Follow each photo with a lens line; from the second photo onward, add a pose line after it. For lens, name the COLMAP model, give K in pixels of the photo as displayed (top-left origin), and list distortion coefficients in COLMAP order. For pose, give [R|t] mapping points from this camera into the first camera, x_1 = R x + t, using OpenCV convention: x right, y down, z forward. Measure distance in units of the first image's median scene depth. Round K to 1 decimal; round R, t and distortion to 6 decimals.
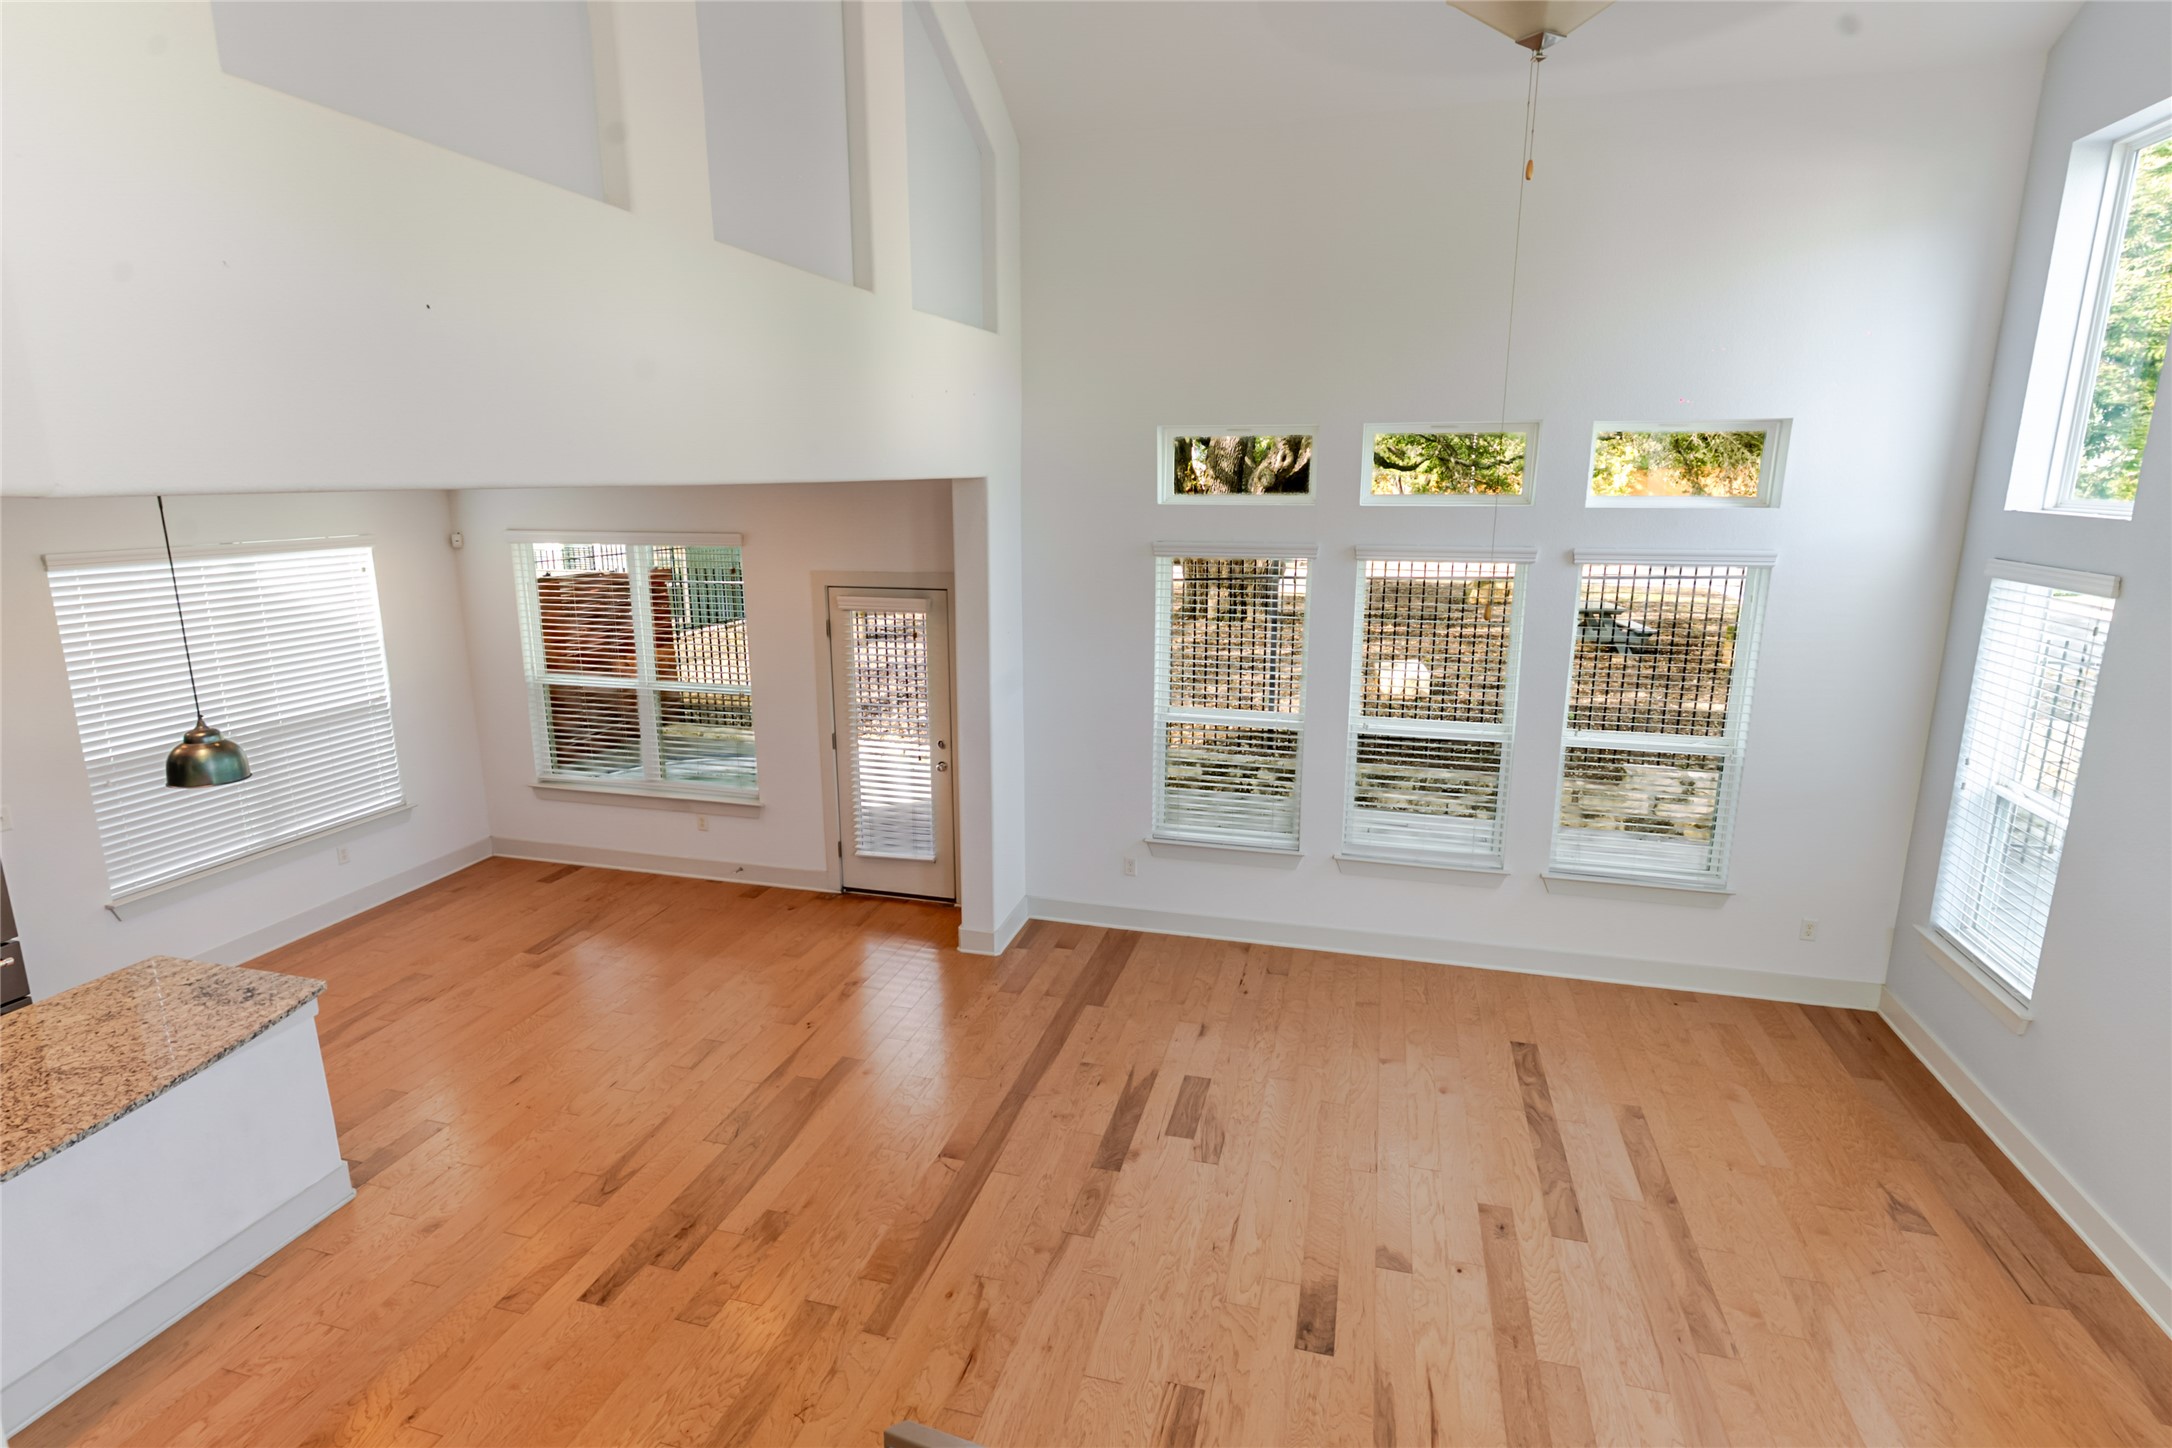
lens RADIAL K [[1099.0, 0, 1072.6], [0, 1099.0, 733.8], [0, 0, 1]] dist [-0.002230, -0.001255]
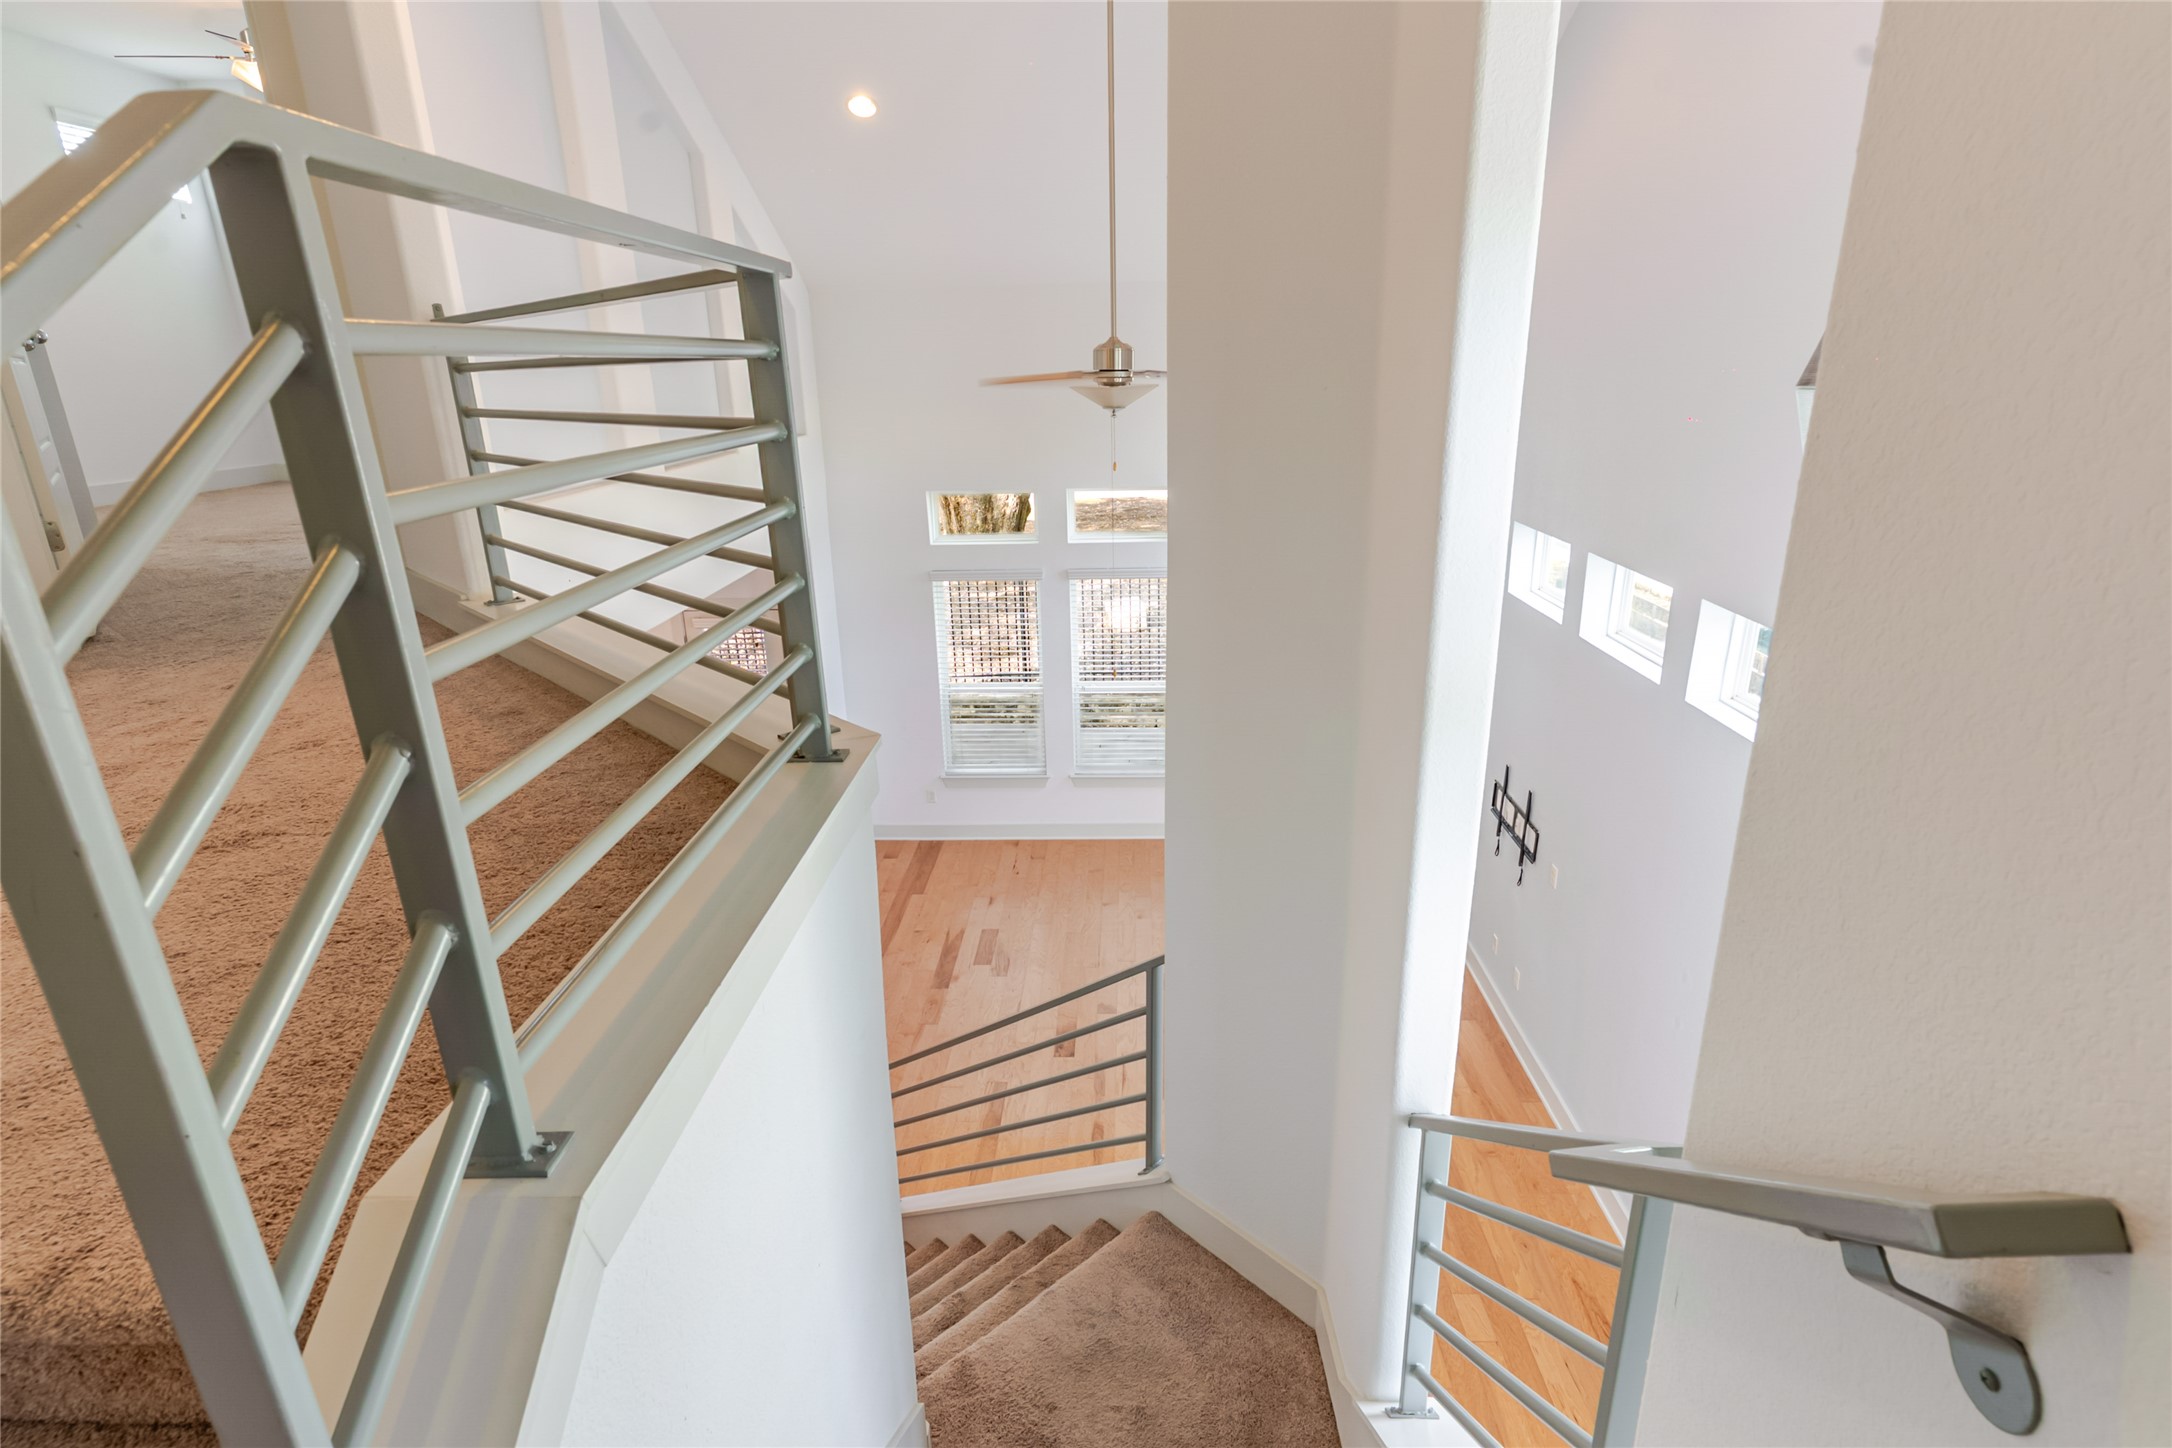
lens RADIAL K [[1099.0, 0, 1107.7], [0, 1099.0, 724.2], [0, 0, 1]] dist [-0.002230, -0.001255]
pose [[0.967702, -0.090433, 0.235318, -0.063789], [0.068977, 0.992805, 0.097883, -0.115011], [-0.242477, -0.078490, 0.966977, -0.510090]]
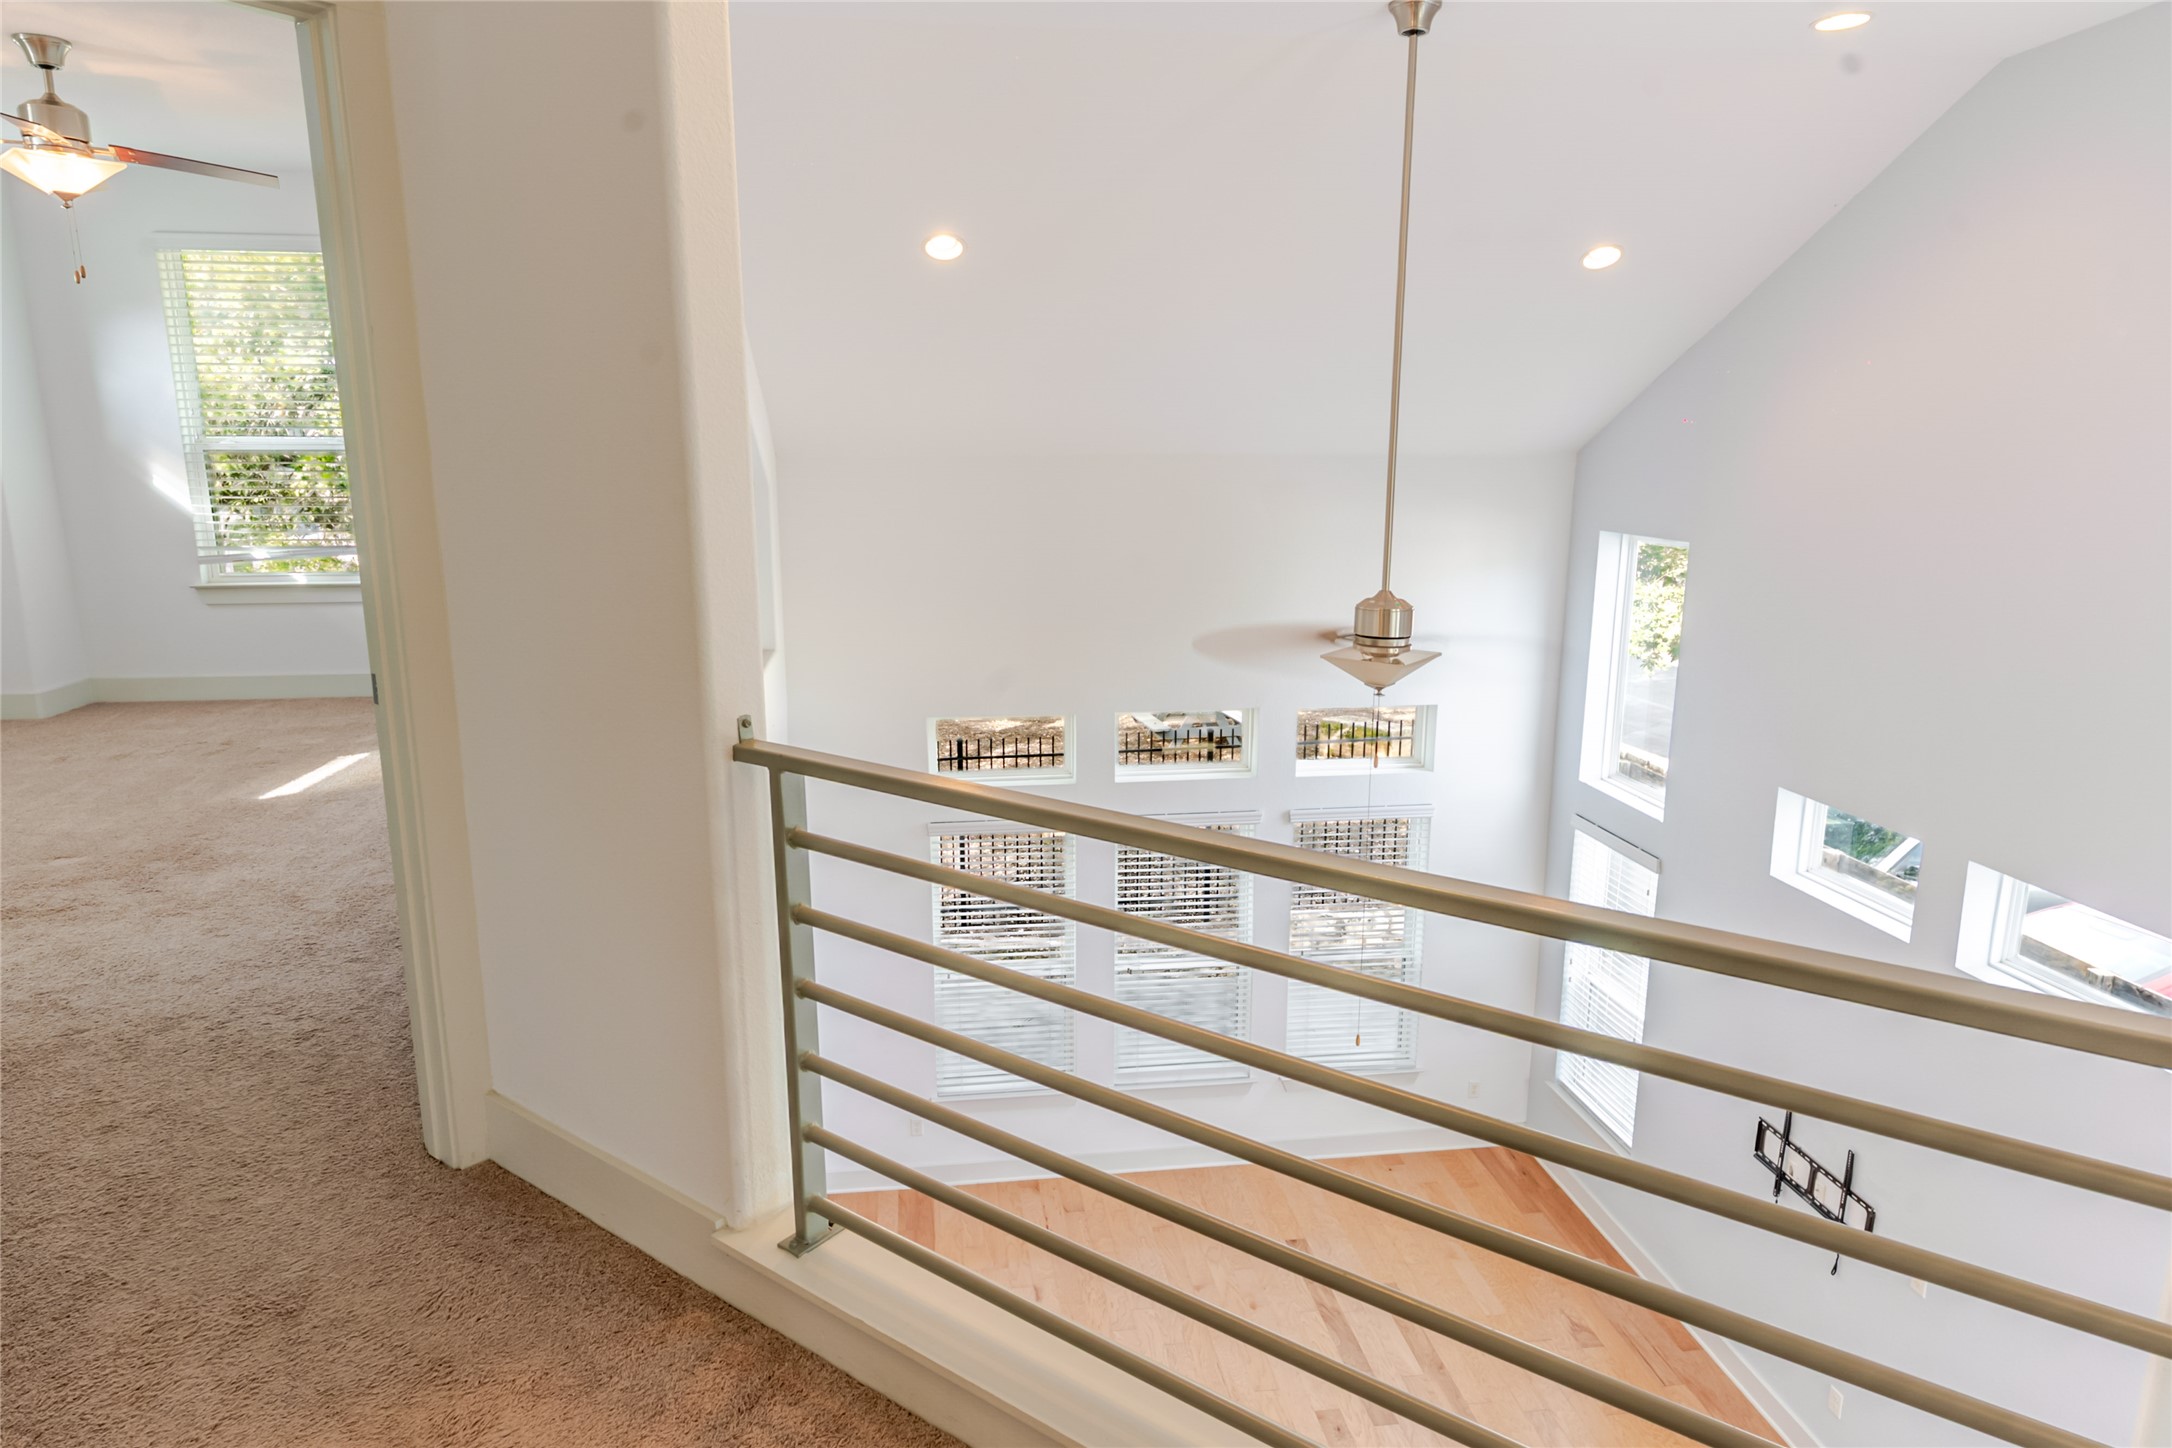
lens RADIAL K [[1295.4, 0, 1081.3], [0, 1295.4, 712.1], [0, 0, 1]] dist [0.003080, -0.001911]
pose [[0.916275, -0.074900, 0.393485, -0.310768], [0.084277, 0.996421, -0.006579, -0.297299], [-0.391584, 0.039190, 0.919307, -0.219322]]
